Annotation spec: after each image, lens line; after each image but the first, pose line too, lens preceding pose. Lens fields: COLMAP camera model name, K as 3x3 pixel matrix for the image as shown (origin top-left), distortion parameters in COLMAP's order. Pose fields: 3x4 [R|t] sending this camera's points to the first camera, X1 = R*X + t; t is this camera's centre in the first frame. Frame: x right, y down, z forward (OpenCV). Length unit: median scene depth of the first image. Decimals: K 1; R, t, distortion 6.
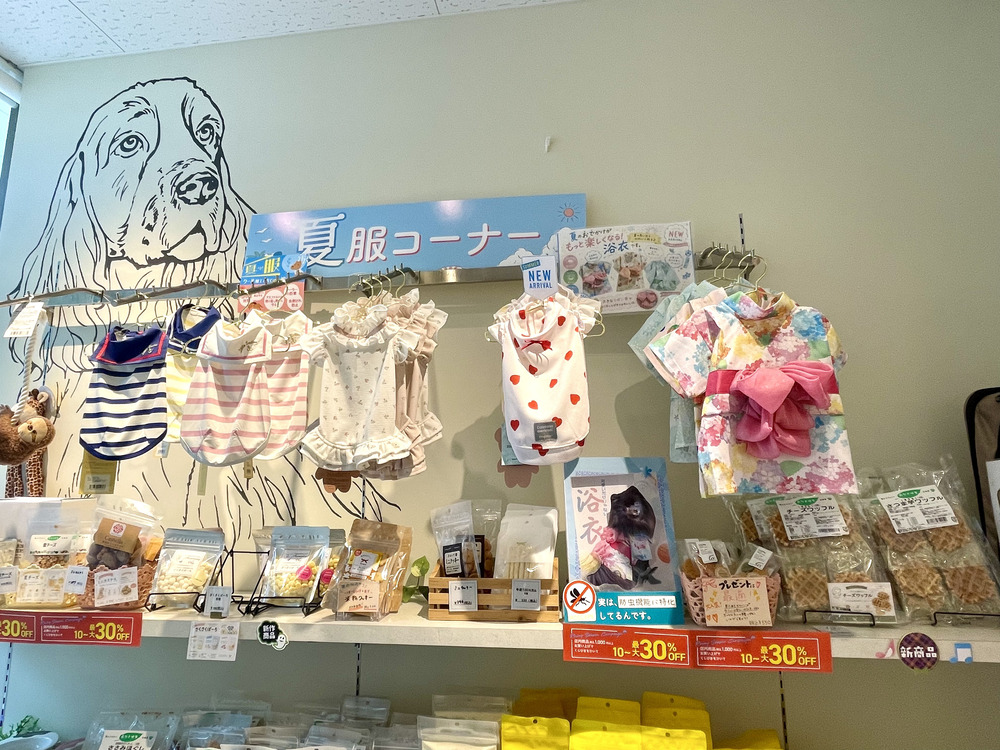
lens RADIAL K [[593.0, 0, 501.5], [0, 593.0, 363.2], [0, 0, 1]] dist [-0.001910, -0.000491]
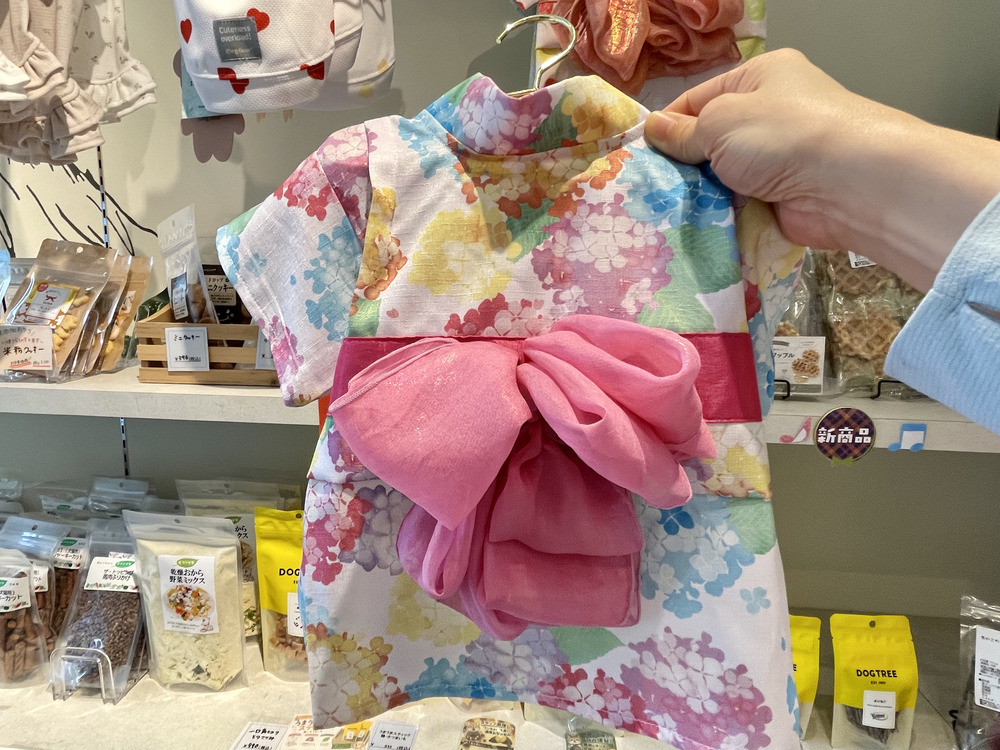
lens RADIAL K [[593.0, 0, 501.5], [0, 593.0, 363.2], [0, 0, 1]] dist [-0.001910, -0.000491]
pose [[0.998239, 0.015006, 0.057396, 0.264363], [-0.034068, 0.937050, 0.347530, 0.182941], [-0.048568, -0.348873, 0.935911, 0.398759]]
